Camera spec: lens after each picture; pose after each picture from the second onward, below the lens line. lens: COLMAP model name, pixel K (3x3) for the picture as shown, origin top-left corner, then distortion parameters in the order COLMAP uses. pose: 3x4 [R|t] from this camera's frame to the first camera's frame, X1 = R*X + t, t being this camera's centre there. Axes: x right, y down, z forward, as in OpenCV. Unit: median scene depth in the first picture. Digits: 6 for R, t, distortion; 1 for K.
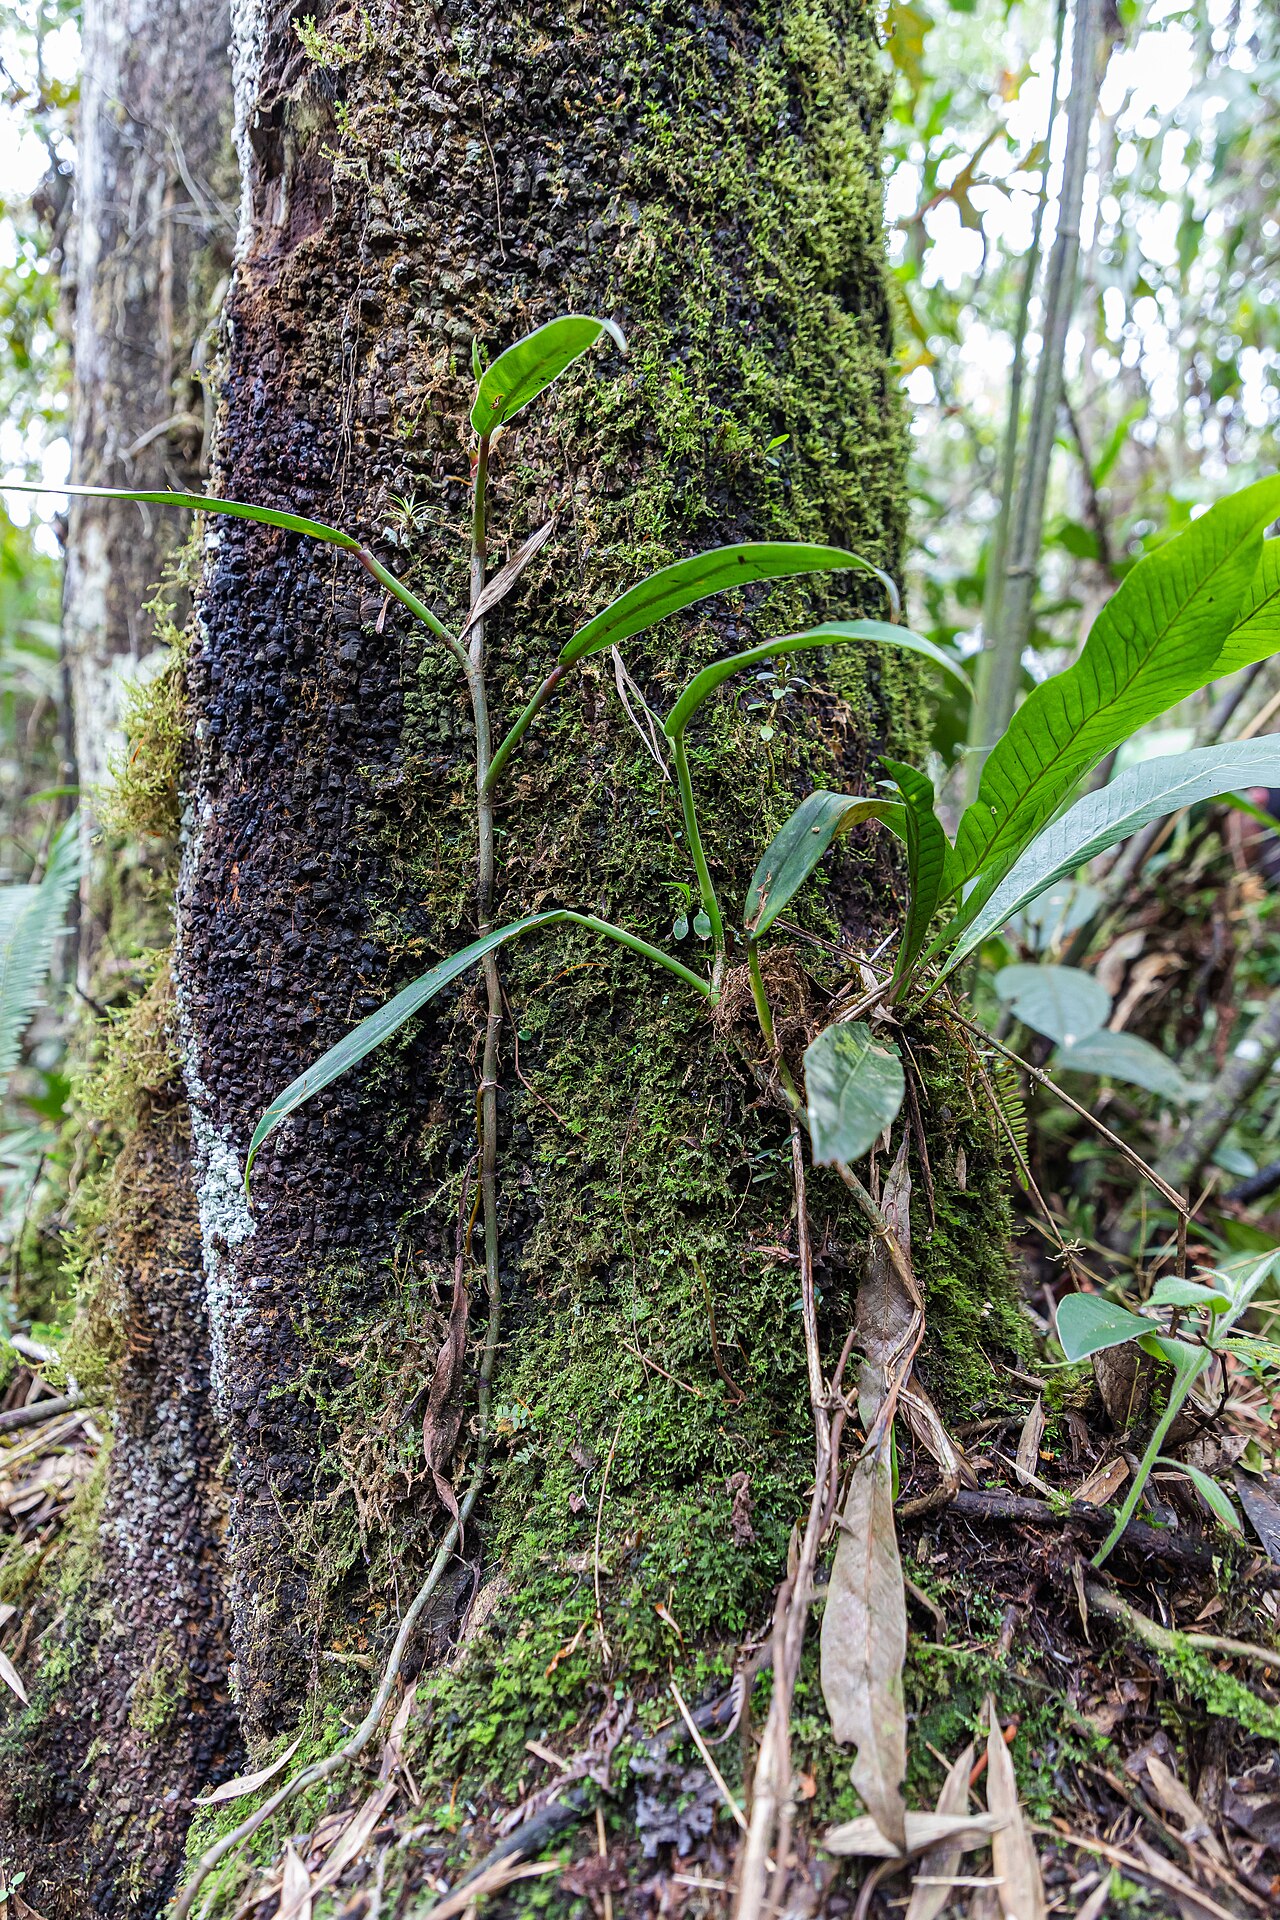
lens RADIAL K [[1280.2, 0, 636.9], [0, 1280.2, 961.4], [0, 0, 1]] dist [-0.006474, 0.001019]
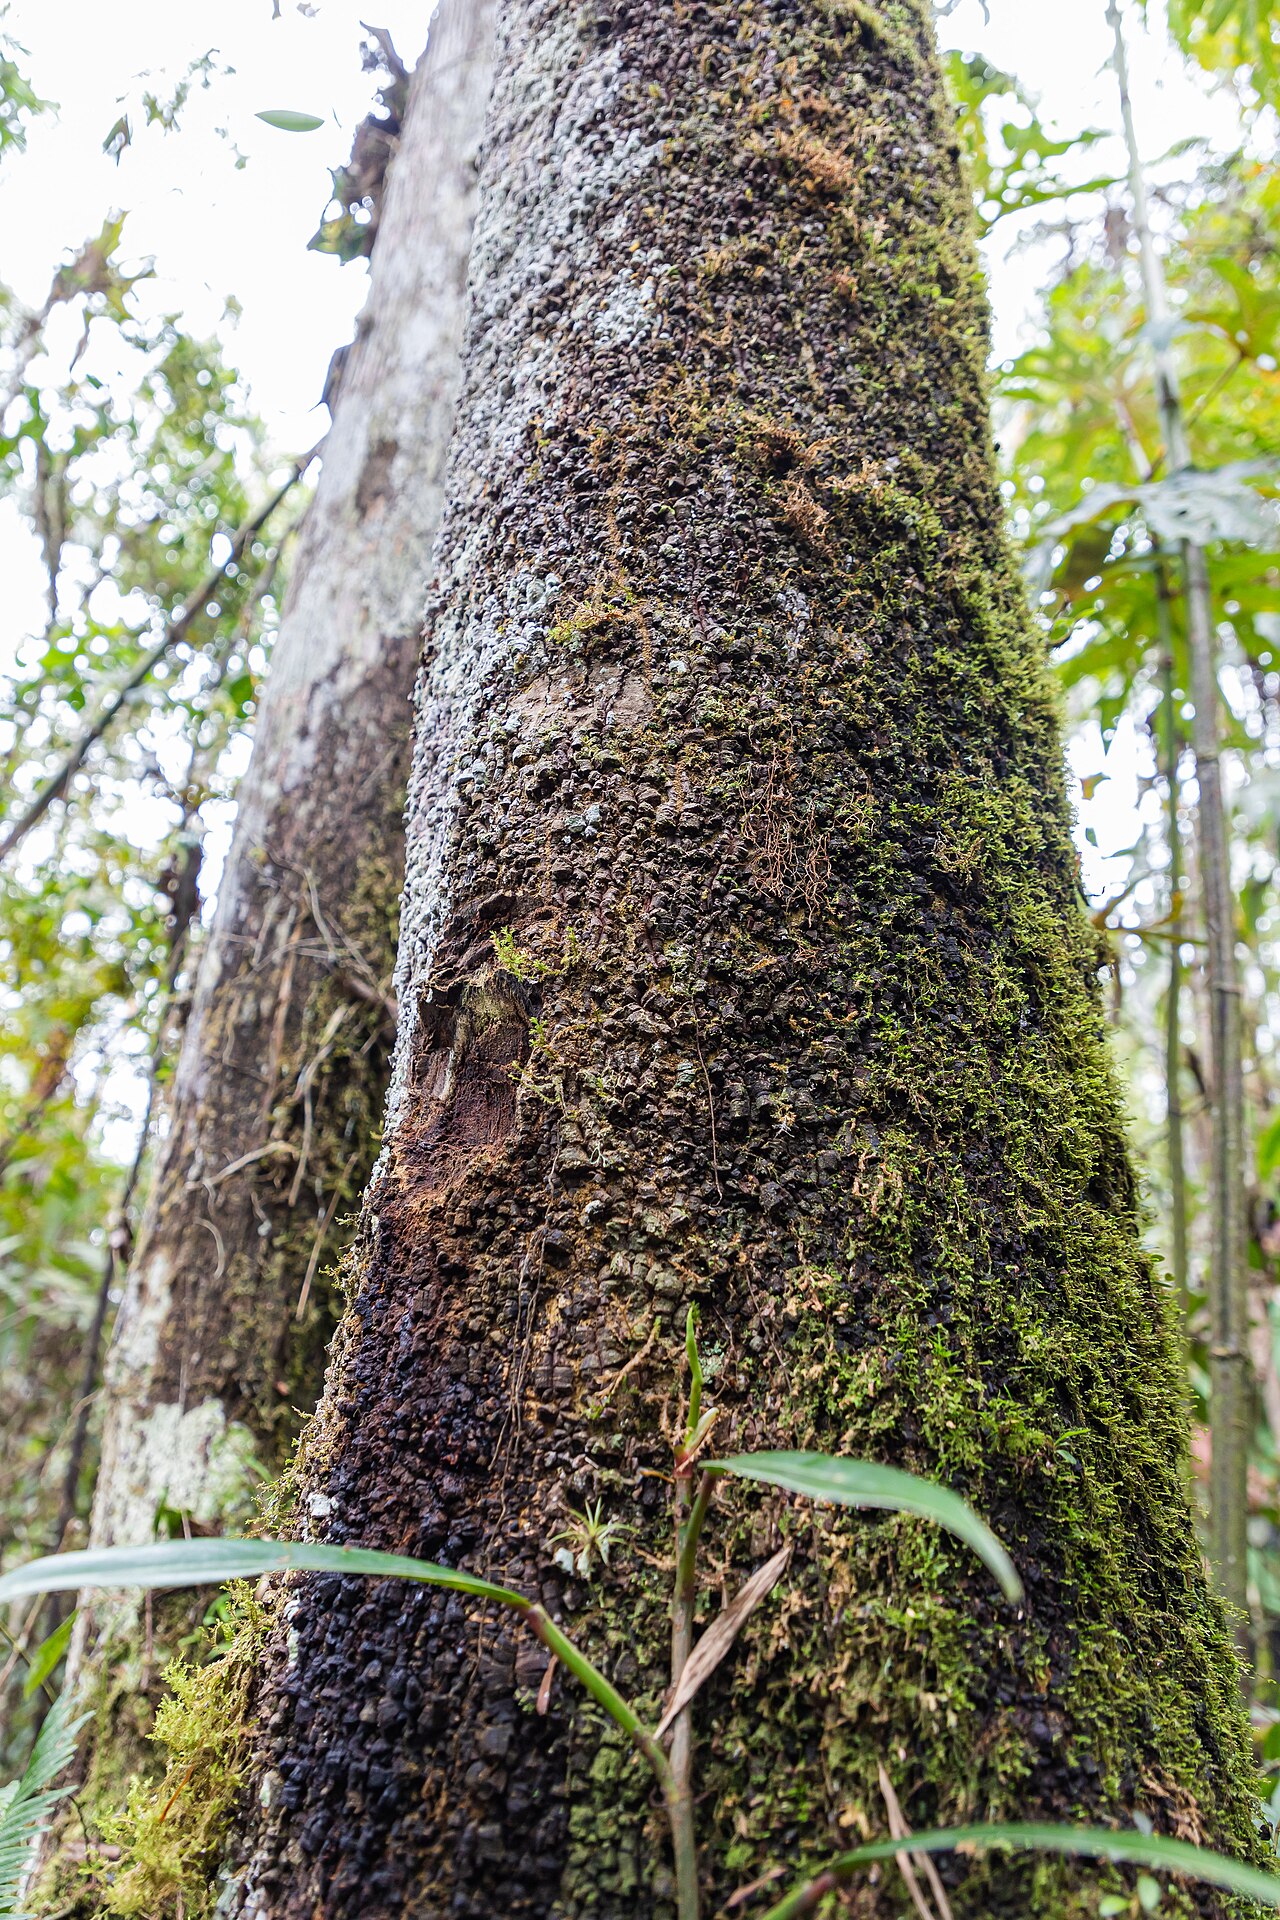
lens RADIAL K [[1367.0, 0, 643.1], [0, 1367.0, 958.9], [0, 0, 1]] dist [-0.002501, -0.003476]
pose [[0.998858, 0.017549, -0.044439, -0.116231], [-0.035119, 0.900309, -0.433832, -0.299356], [0.032395, 0.434897, 0.899897, 0.133586]]
